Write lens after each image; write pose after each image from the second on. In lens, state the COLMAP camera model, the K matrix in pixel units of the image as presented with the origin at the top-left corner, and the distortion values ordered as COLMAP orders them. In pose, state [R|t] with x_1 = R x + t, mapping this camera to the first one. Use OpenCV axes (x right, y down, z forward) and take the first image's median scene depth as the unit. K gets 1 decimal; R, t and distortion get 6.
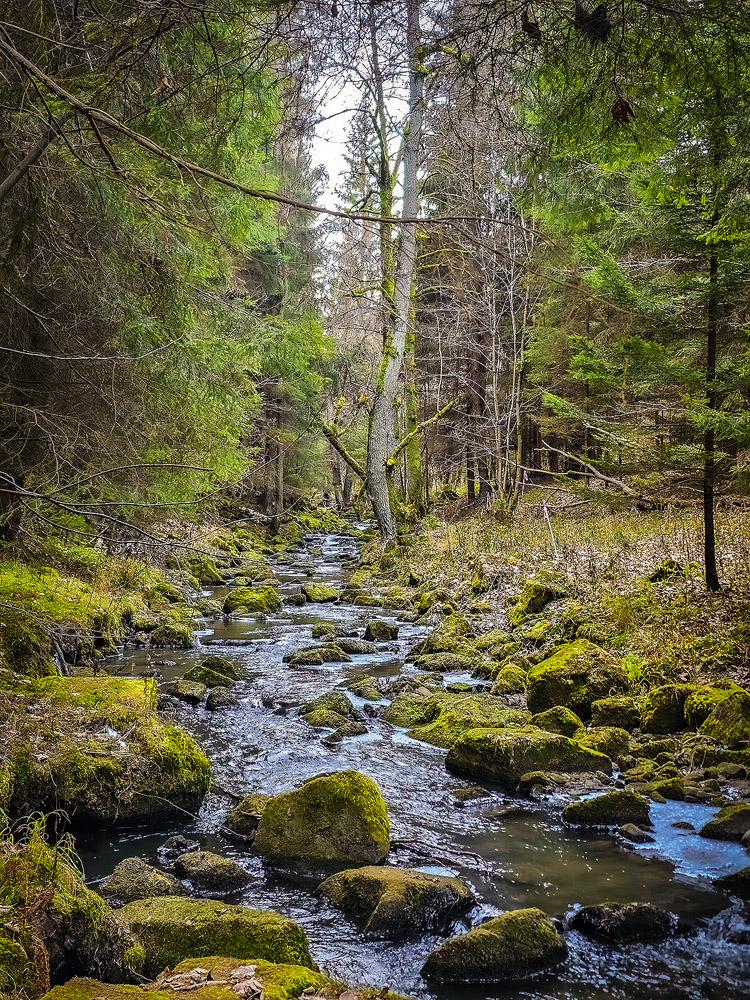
lens RADIAL K [[1391.6, 0, 324.7], [0, 1391.6, 499.9], [0, 0, 1]] dist [0.216960, -1.047392]
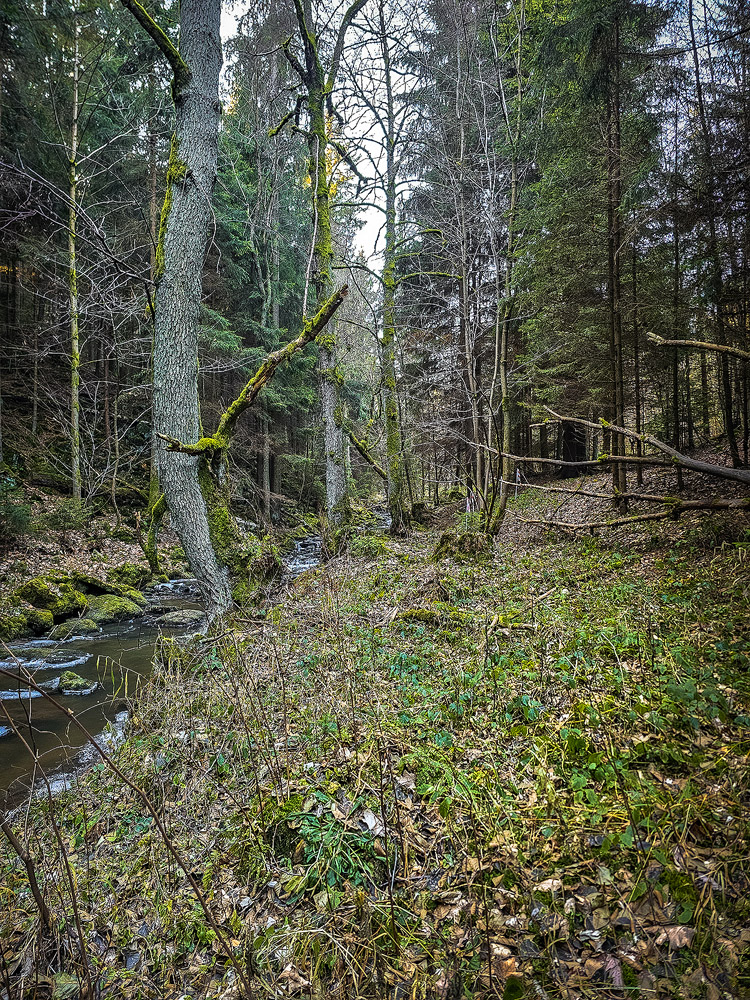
lens RADIAL K [[675.6, 0, 375.0], [0, 675.6, 500.0], [0, 0, 1]] dist [0.067492, -0.062416]
pose [[0.997009, -0.028208, -0.071958, 0.109393], [0.028706, 0.999570, 0.005898, -0.008436], [0.071760, -0.007946, 0.997390, 0.741851]]
